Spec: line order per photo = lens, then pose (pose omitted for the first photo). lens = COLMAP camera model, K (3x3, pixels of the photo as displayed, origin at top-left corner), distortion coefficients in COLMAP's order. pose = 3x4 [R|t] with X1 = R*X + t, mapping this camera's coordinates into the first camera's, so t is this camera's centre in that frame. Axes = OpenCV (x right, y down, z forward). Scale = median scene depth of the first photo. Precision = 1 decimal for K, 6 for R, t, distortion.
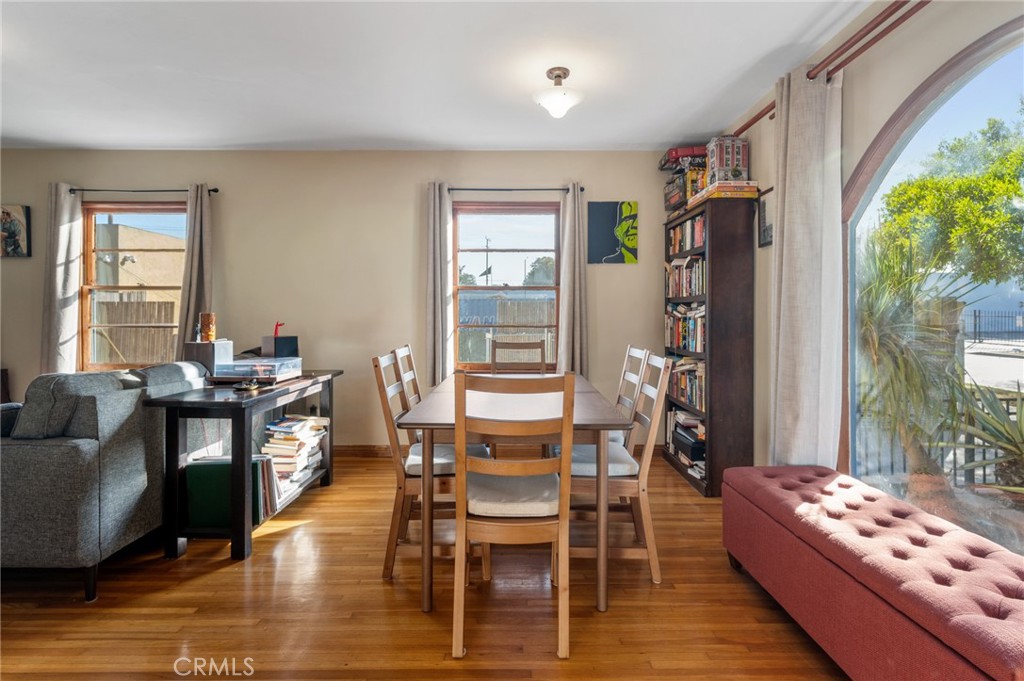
lens RADIAL K [[479.6, 0, 512.0], [0, 479.6, 340.5], [0, 0, 1]] dist [0.000509, 0.000107]
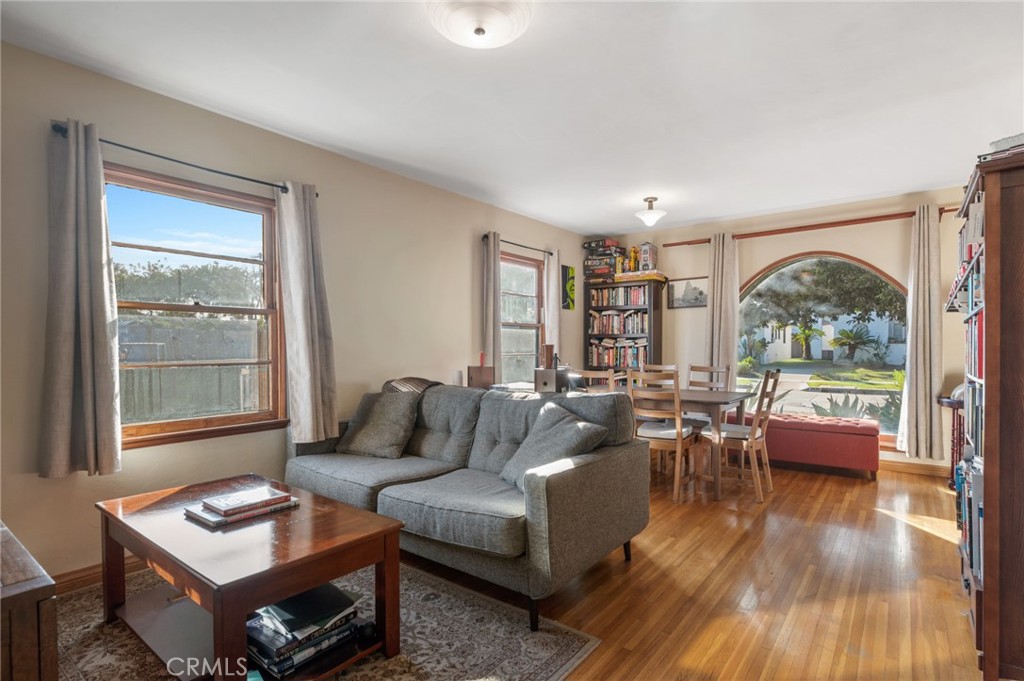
lens RADIAL K [[504.0, 0, 517.2], [0, 504.0, 353.3], [0, 0, 1]] dist [0.000569, 0.000136]
pose [[0.609114, -0.017070, 0.792899, -1.069636], [0.046201, 0.998834, -0.013988, -0.017524], [-0.791736, 0.045153, 0.609193, 0.221950]]
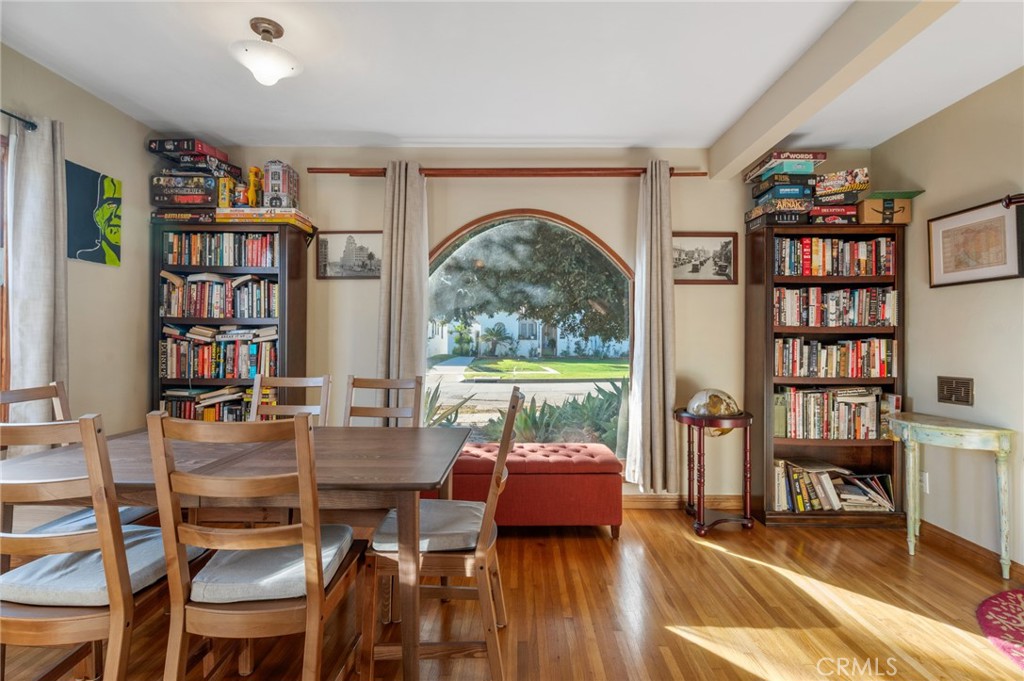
lens RADIAL K [[479.6, 0, 512.0], [0, 479.6, 340.5], [0, 0, 1]] dist [0.000509, 0.000107]
pose [[0.014954, -0.003225, 0.999883, -0.455307], [0.046262, 0.998926, 0.002530, -0.026429], [-0.998817, 0.046219, 0.015087, 0.419093]]
